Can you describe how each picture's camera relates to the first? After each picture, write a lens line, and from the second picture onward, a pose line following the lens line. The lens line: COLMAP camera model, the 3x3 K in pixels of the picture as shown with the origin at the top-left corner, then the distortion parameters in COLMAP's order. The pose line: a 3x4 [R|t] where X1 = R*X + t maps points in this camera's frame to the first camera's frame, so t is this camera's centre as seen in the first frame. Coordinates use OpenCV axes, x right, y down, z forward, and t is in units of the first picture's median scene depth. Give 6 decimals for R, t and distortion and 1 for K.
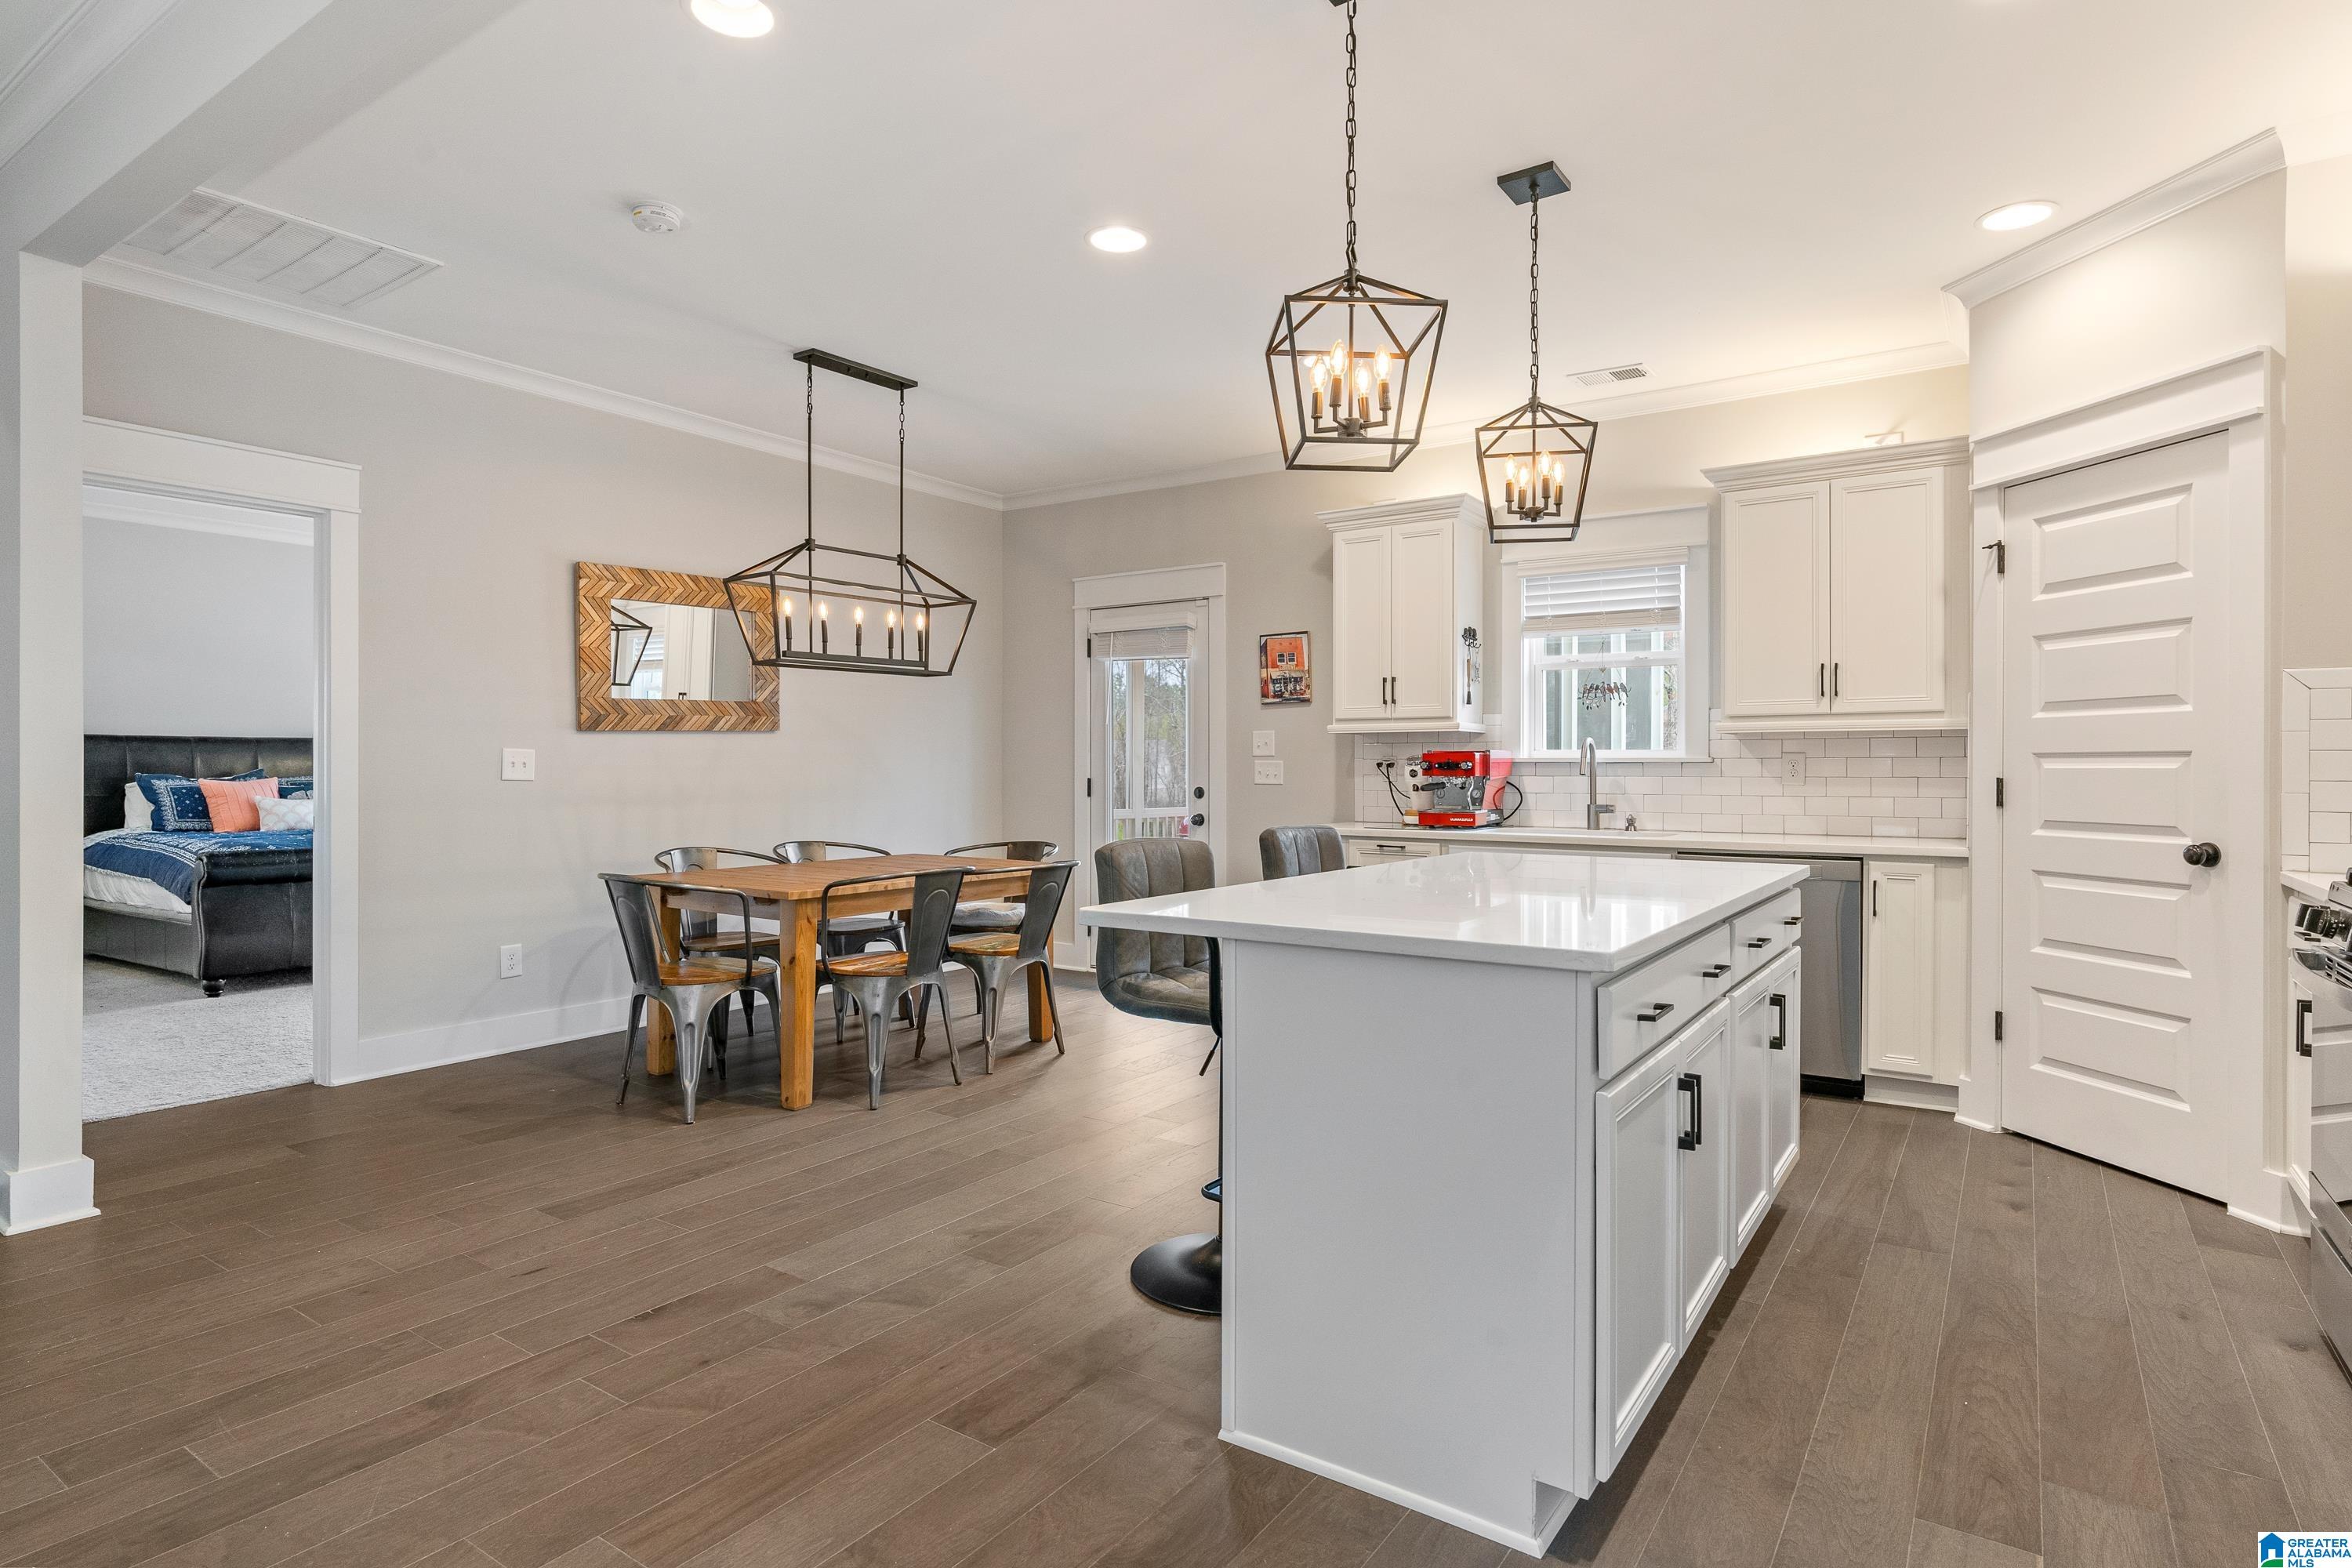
lens RADIAL K [[1235.5, 0, 1180.9], [0, 1235.5, 771.3], [0, 0, 1]] dist [0.004834, 0.000798]
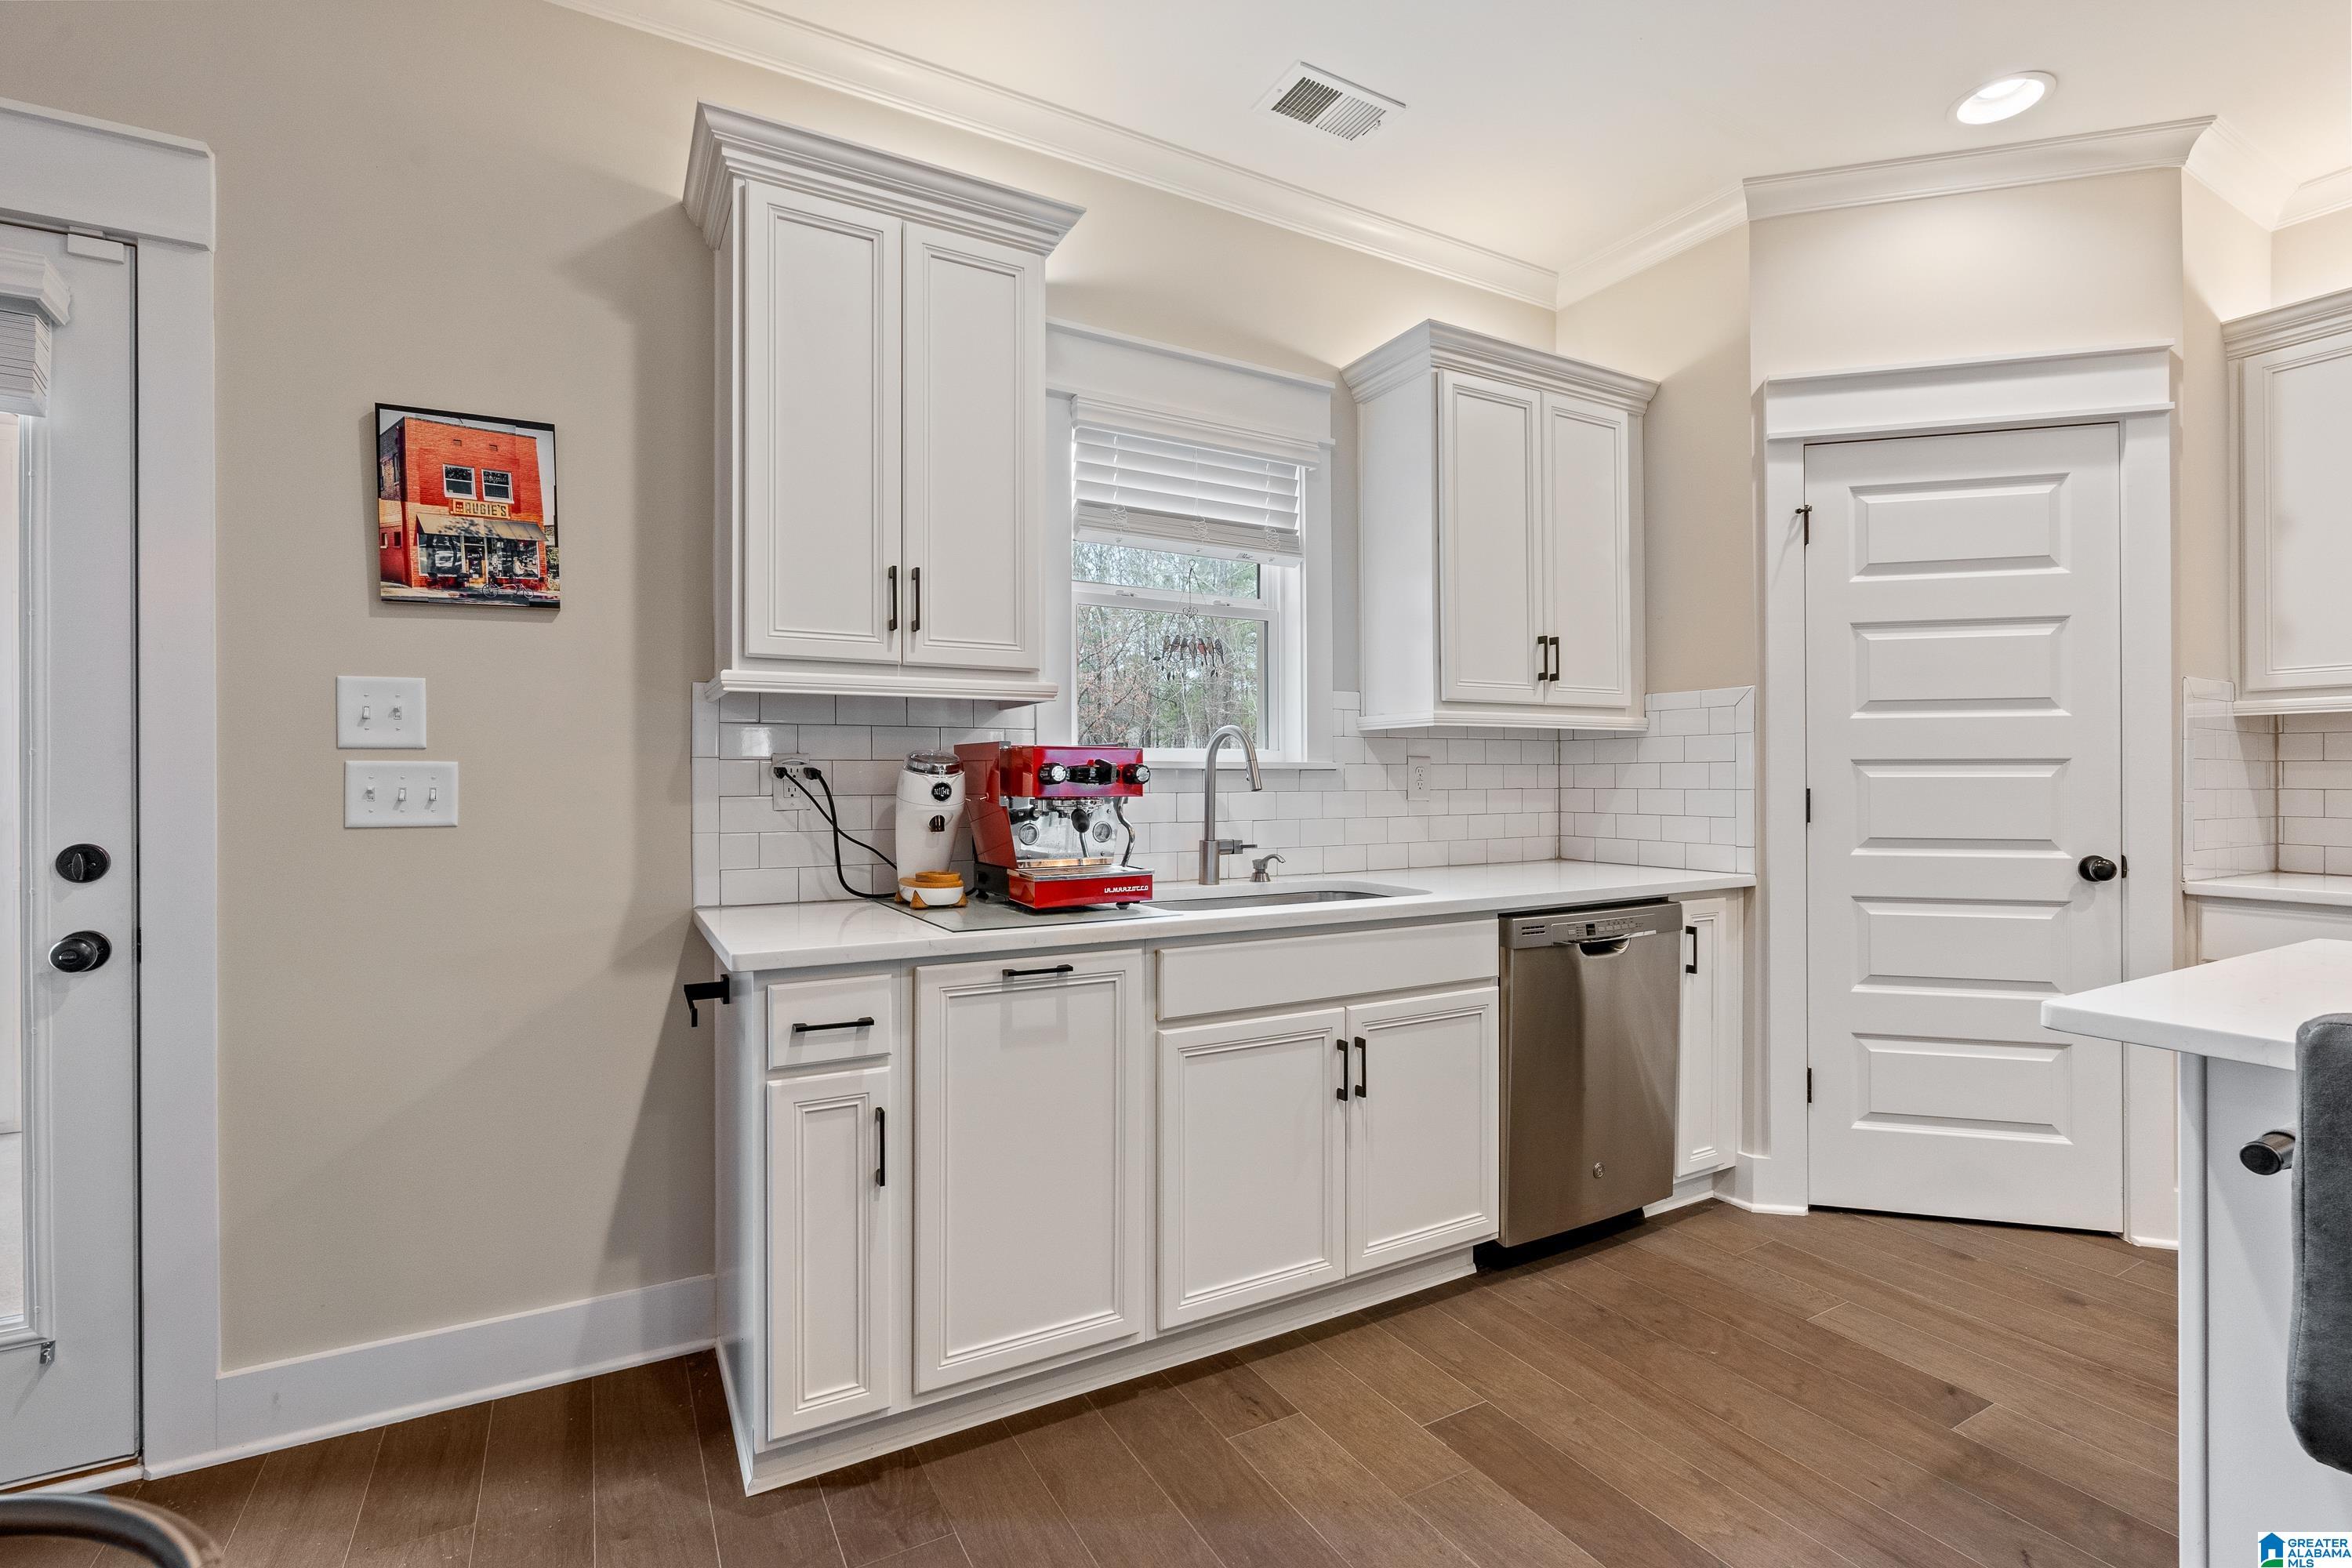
lens RADIAL K [[1069.7, 0, 1169.1], [0, 1069.7, 774.5], [0, 0, 1]] dist [-0.003930, 0.000419]
pose [[0.437745, -0.000665, 0.899099, -0.131859], [0.004376, 0.999989, -0.001391, -0.003942], [-0.899089, 0.004544, 0.437743, 0.800831]]
